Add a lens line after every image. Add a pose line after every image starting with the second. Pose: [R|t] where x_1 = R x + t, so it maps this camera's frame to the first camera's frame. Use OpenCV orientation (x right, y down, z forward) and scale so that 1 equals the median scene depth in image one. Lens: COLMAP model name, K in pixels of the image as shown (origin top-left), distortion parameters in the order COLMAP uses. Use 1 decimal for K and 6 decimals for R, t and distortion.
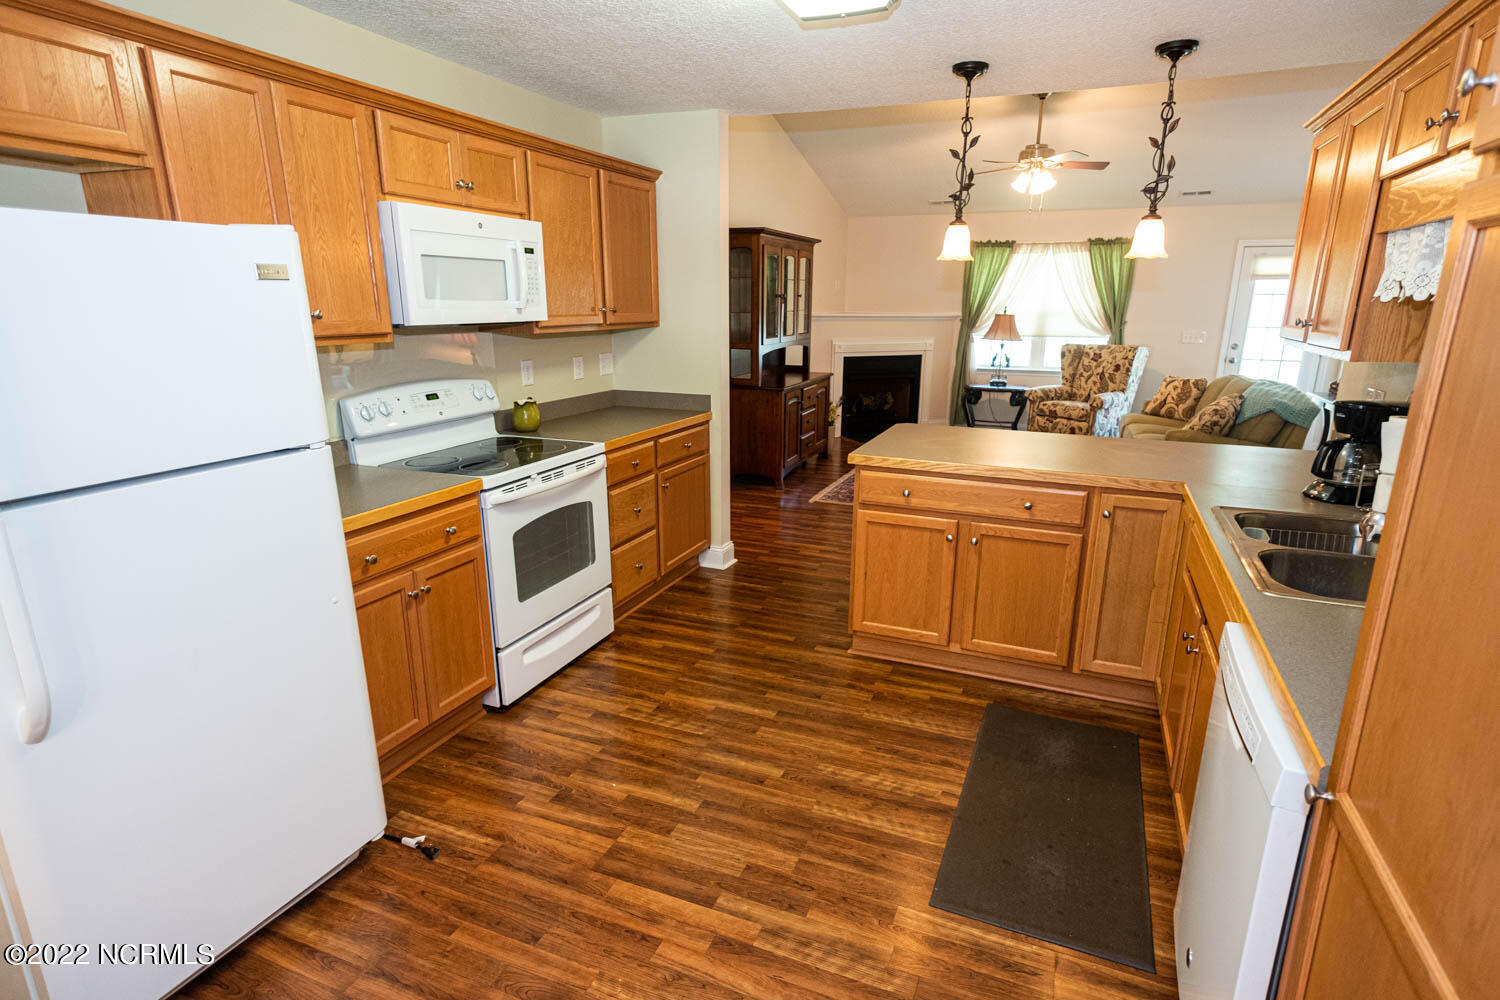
lens RADIAL K [[787.4, 0, 760.1], [0, 787.4, 509.1], [0, 0, 1]] dist [0.028931, -0.005996]
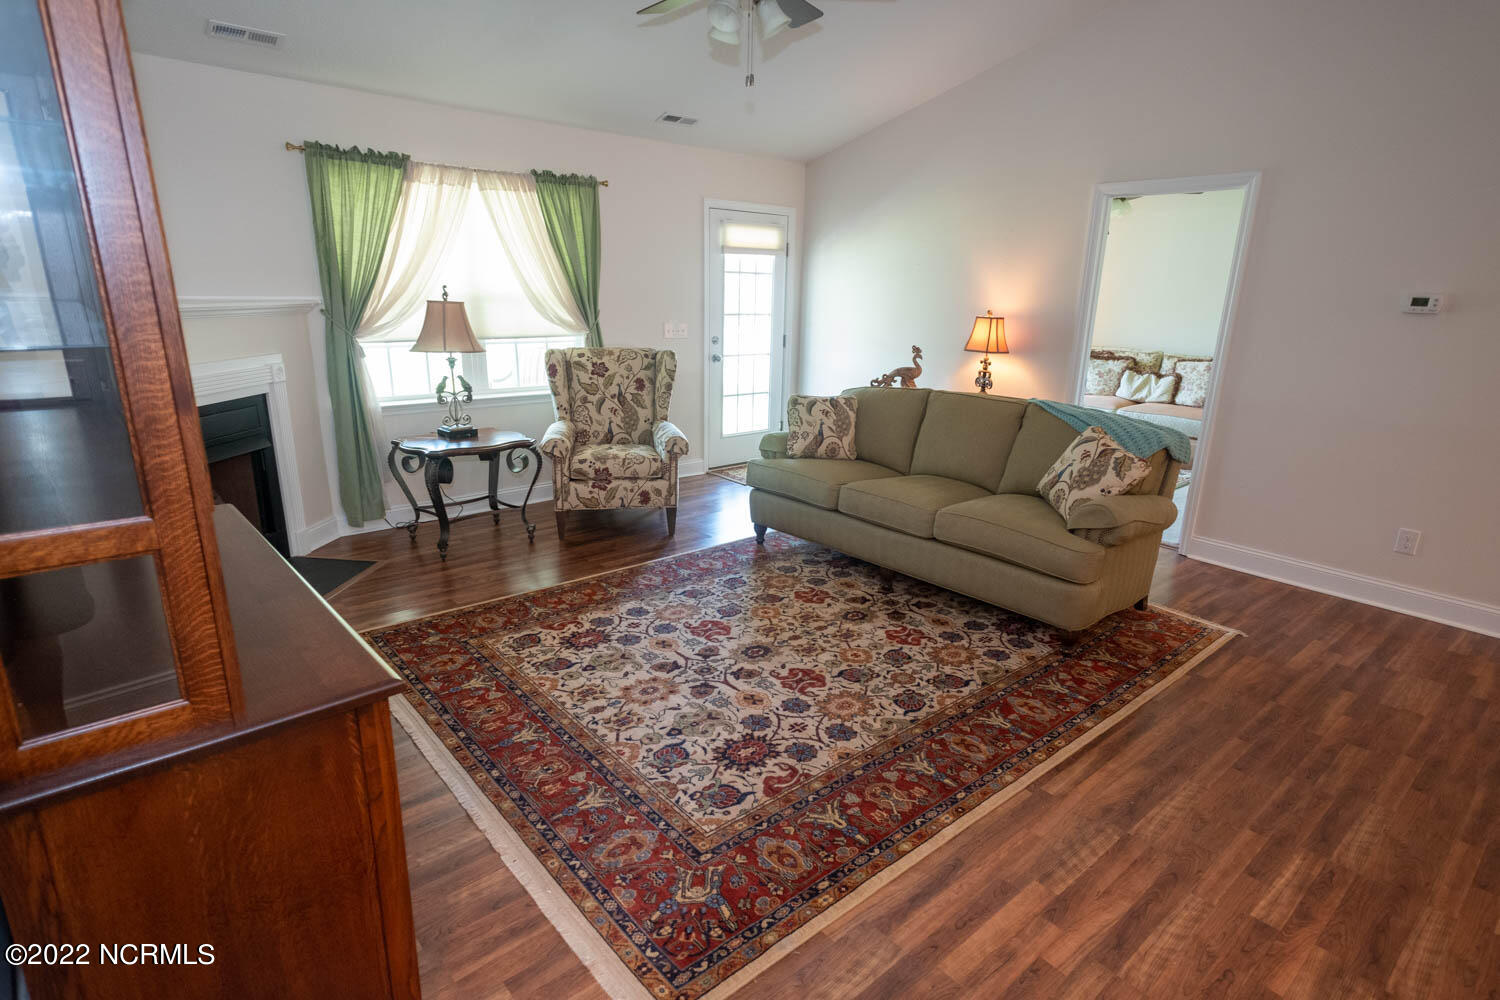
lens RADIAL K [[787.4, 0, 760.1], [0, 787.4, 509.1], [0, 0, 1]] dist [0.028931, -0.005996]
pose [[0.448074, -0.246792, 0.859258, -0.085516], [0.213922, 0.962818, 0.164983, -0.177650], [-0.868025, 0.109889, 0.484208, 0.663683]]
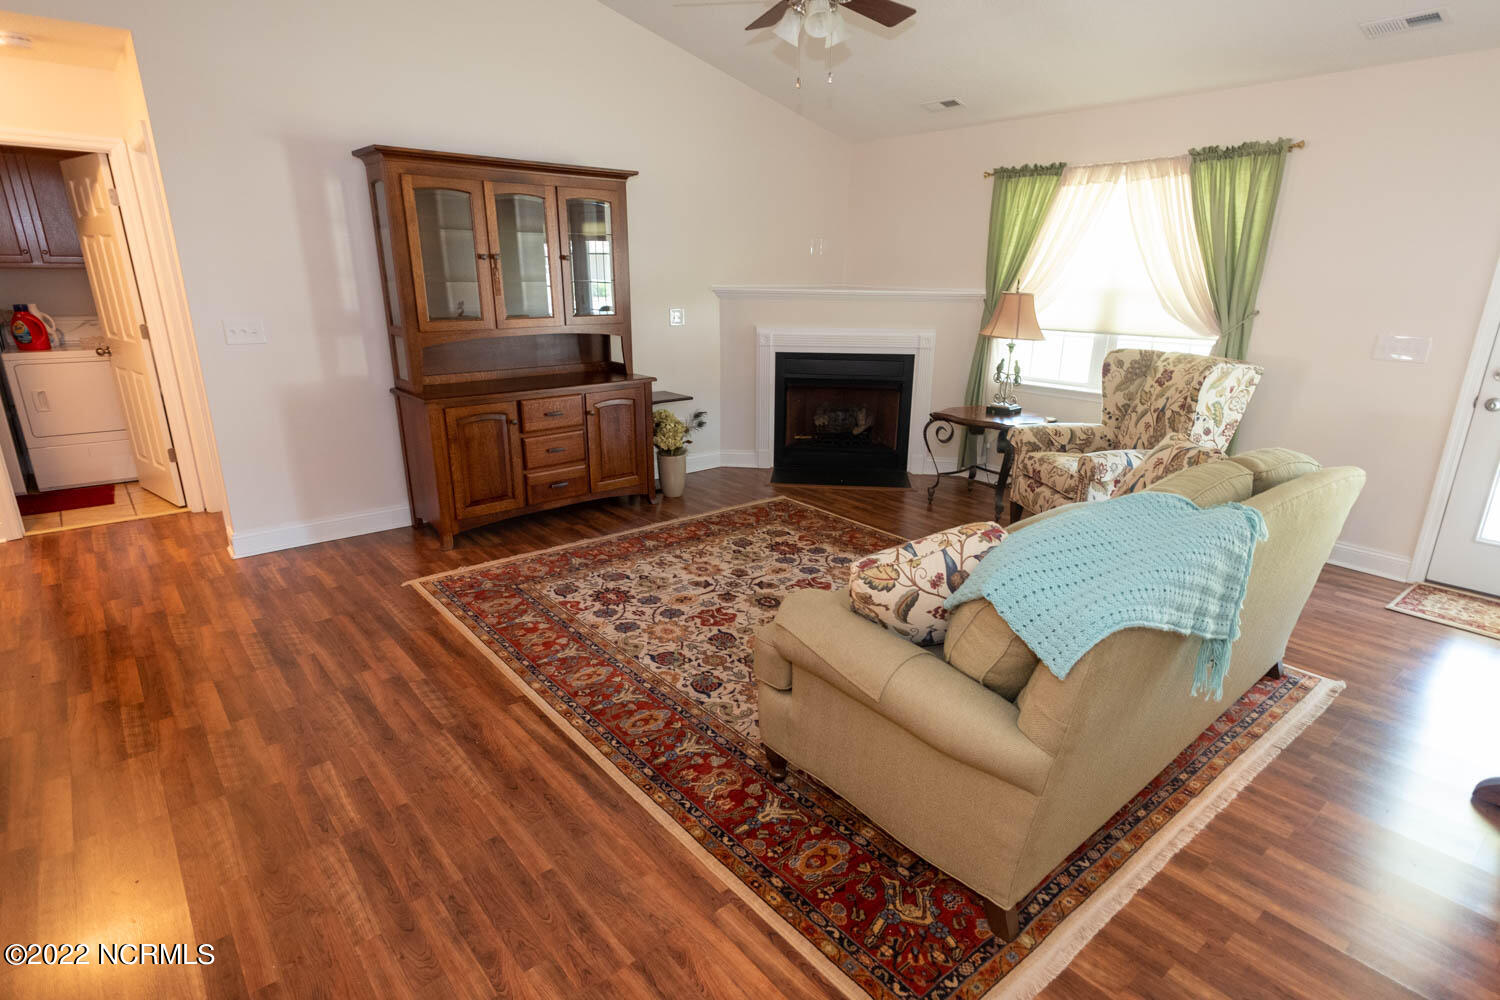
lens RADIAL K [[787.4, 0, 760.1], [0, 787.4, 509.1], [0, 0, 1]] dist [0.028931, -0.005996]
pose [[0.886845, 0.137595, -0.441105, 0.474511], [-0.123254, 0.990489, 0.061164, -0.114864], [0.445325, 0.000125, 0.895369, 0.448736]]
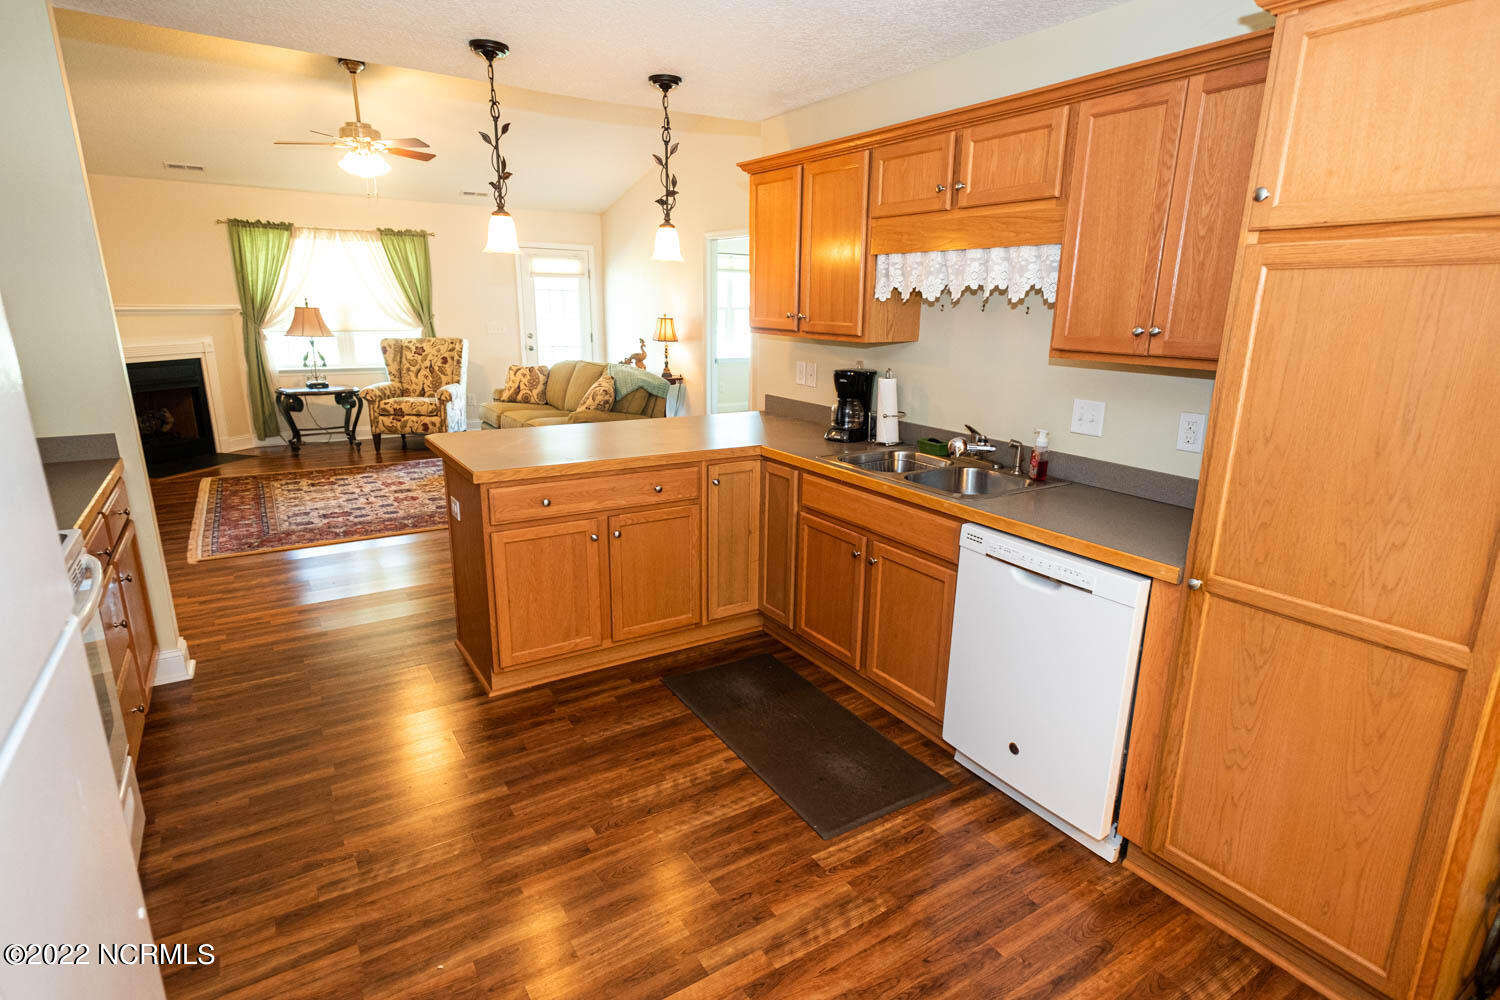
lens RADIAL K [[787.4, 0, 760.1], [0, 787.4, 509.1], [0, 0, 1]] dist [0.028931, -0.005996]
pose [[0.573116, -0.212451, 0.791456, -0.171294], [0.203776, 0.972420, 0.113467, -0.027919], [-0.793733, 0.096250, 0.600602, 0.097556]]
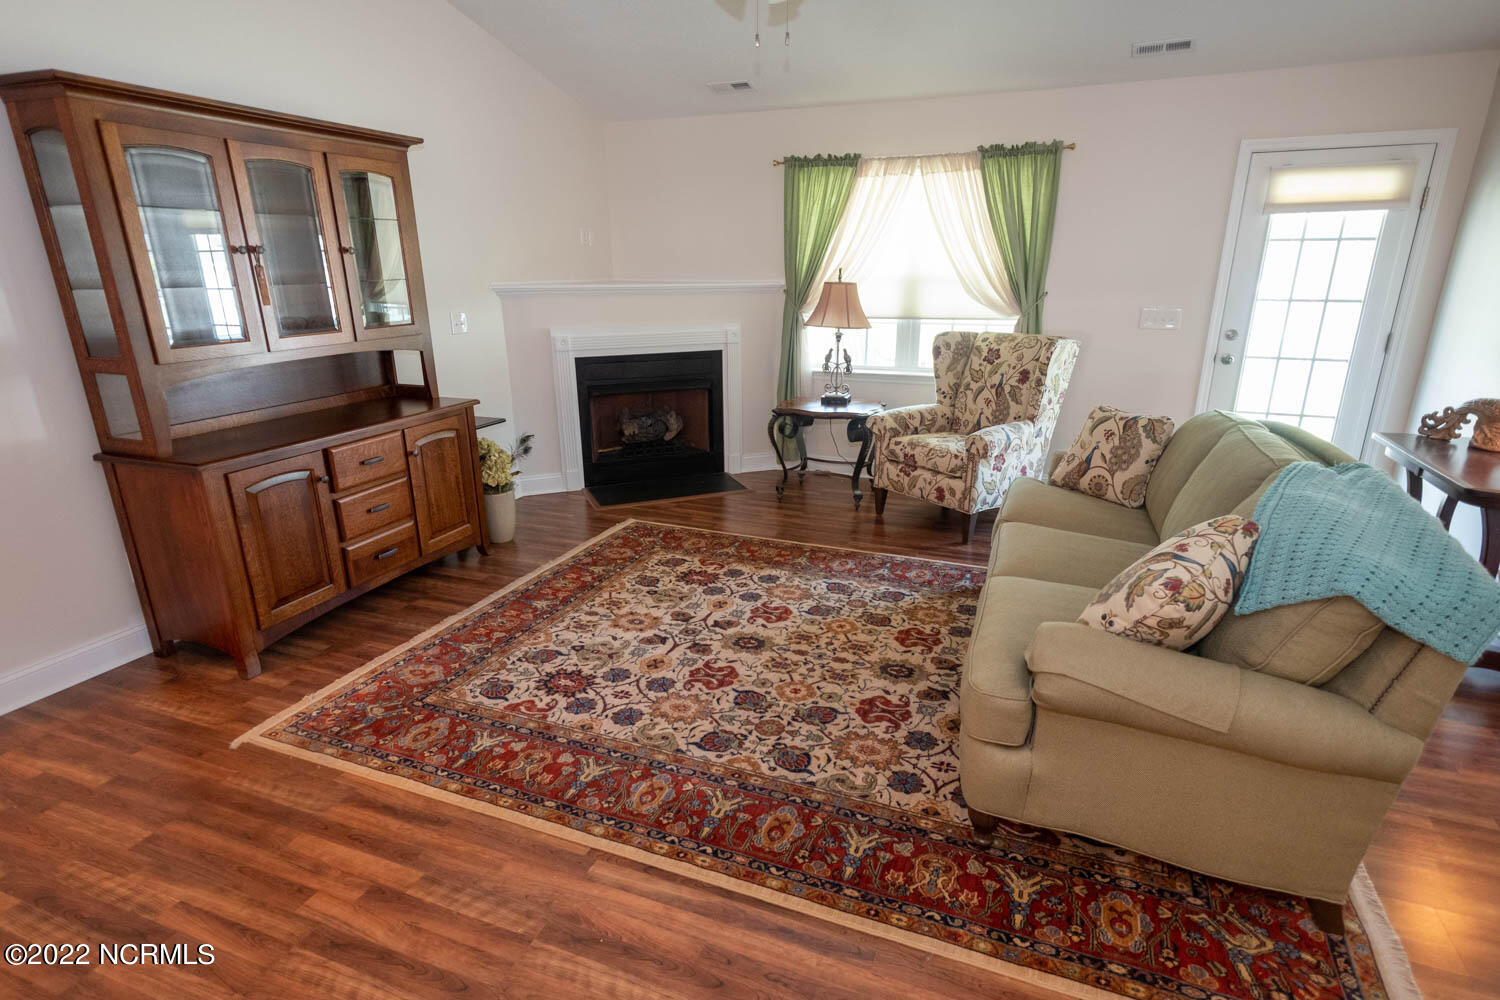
lens RADIAL K [[787.4, 0, 760.1], [0, 787.4, 509.1], [0, 0, 1]] dist [0.028931, -0.005996]
pose [[0.999865, -0.015743, 0.004809, 0.277236], [0.015518, 0.998926, 0.043650, -0.119379], [-0.005491, -0.043569, 0.999035, 0.465731]]
